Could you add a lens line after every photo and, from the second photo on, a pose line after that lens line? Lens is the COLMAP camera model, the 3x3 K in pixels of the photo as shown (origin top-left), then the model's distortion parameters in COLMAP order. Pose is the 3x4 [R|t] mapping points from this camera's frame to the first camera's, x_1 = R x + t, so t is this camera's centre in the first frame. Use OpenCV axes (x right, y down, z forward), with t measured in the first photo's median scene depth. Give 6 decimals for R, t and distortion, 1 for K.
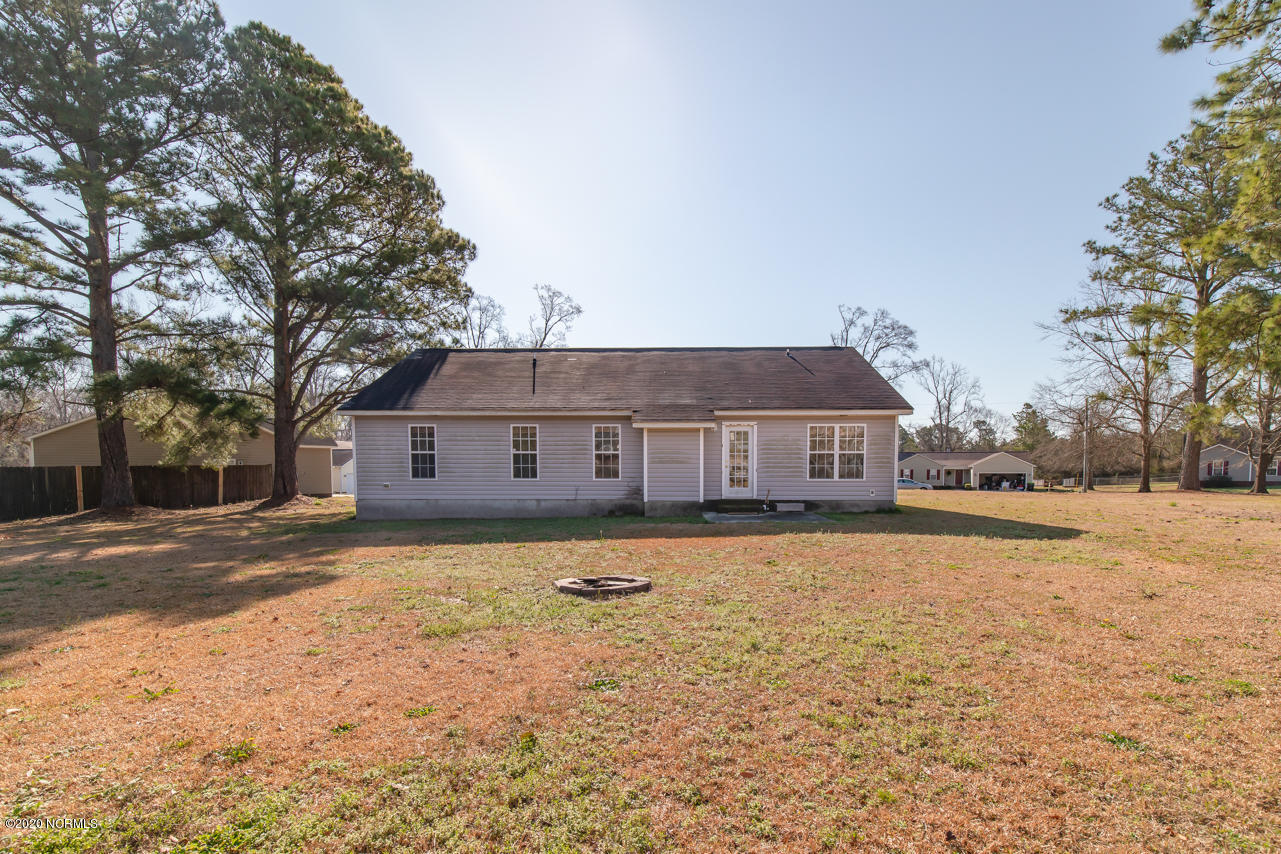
lens RADIAL K [[594.8, 0, 647.8], [0, 594.8, 481.2], [0, 0, 1]] dist [0.006741, 0.000032]
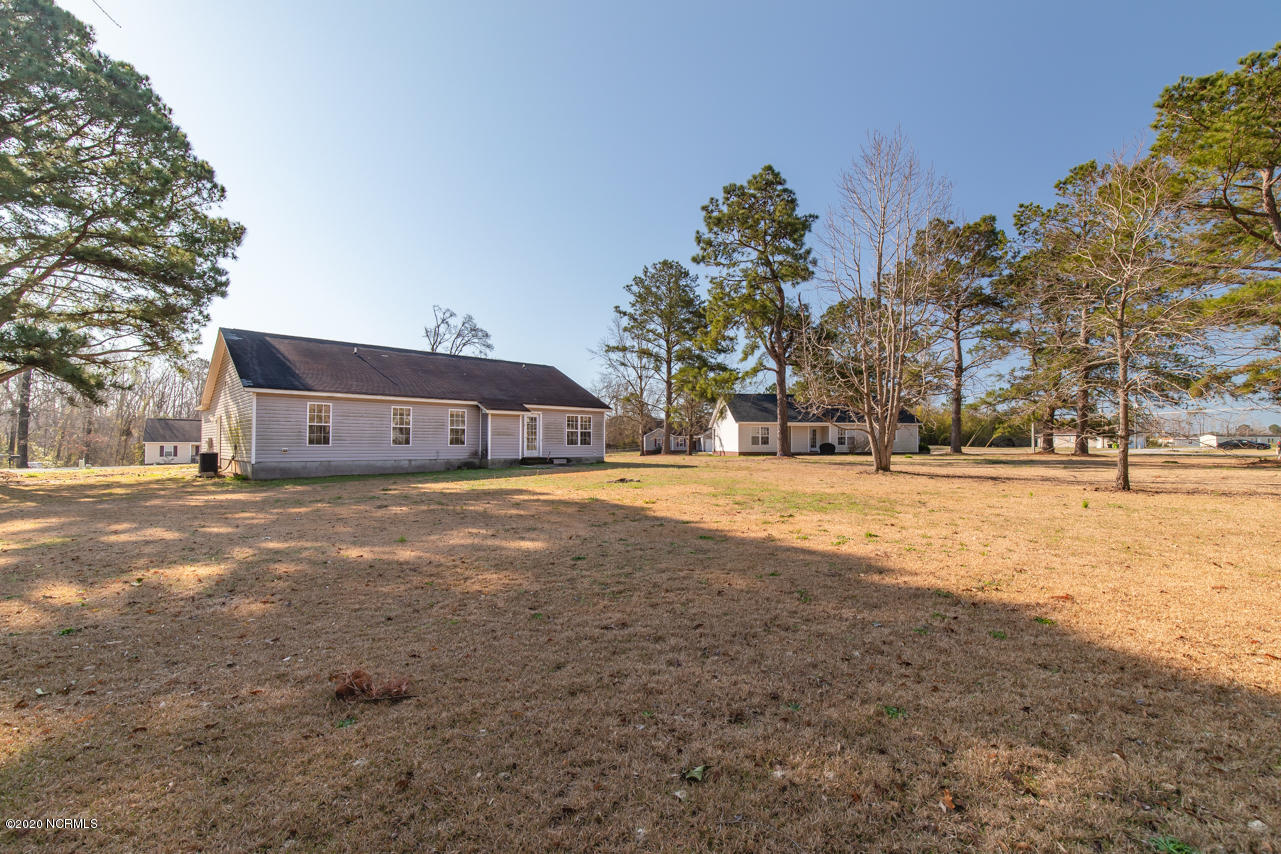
lens RADIAL K [[602.6, 0, 640.5], [0, 602.6, 427.0], [0, 0, 1]] dist [0.000126, 0.000024]
pose [[0.693136, 0.022503, 0.720455, -0.760453], [0.014235, 0.998890, -0.044895, 0.022699], [-0.720666, 0.041374, 0.692047, -0.358532]]
